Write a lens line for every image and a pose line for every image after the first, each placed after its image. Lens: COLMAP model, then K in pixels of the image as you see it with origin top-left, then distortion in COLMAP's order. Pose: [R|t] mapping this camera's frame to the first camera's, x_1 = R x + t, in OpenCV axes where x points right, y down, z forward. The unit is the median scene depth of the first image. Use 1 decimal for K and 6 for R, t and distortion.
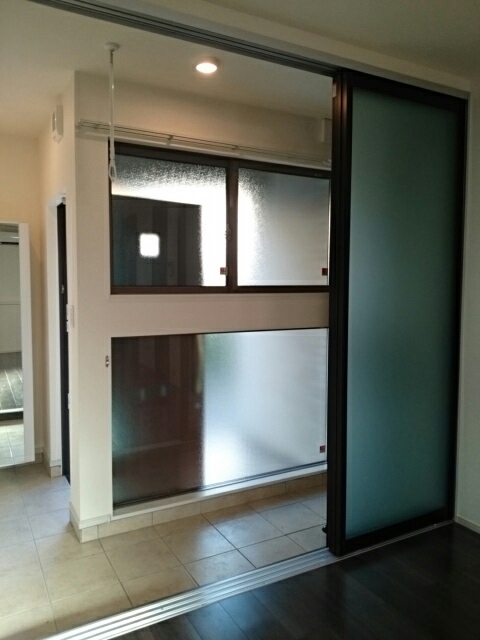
lens RADIAL K [[498.9, 0, 240.0], [0, 498.9, 320.0], [0, 0, 1]] dist [0.048703, -0.106407]
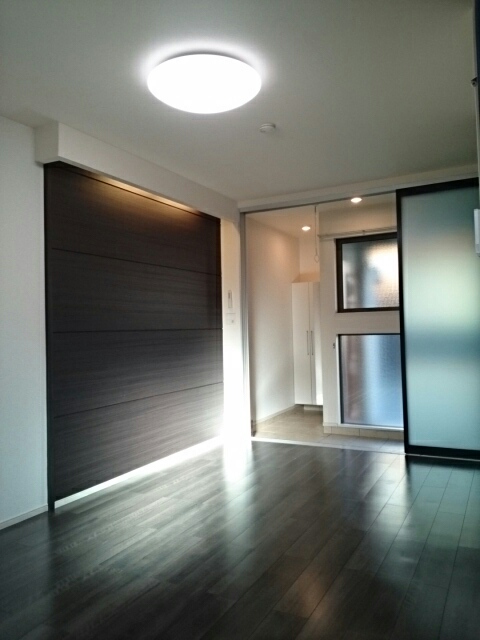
lens RADIAL K [[498.9, 0, 240.0], [0, 498.9, 320.0], [0, 0, 1]] dist [0.048703, -0.106407]
pose [[0.557395, -0.000646, -0.830247, 1.289255], [-0.018908, 0.999730, -0.013472, 0.014787], [0.830032, 0.023207, 0.557233, -0.498165]]
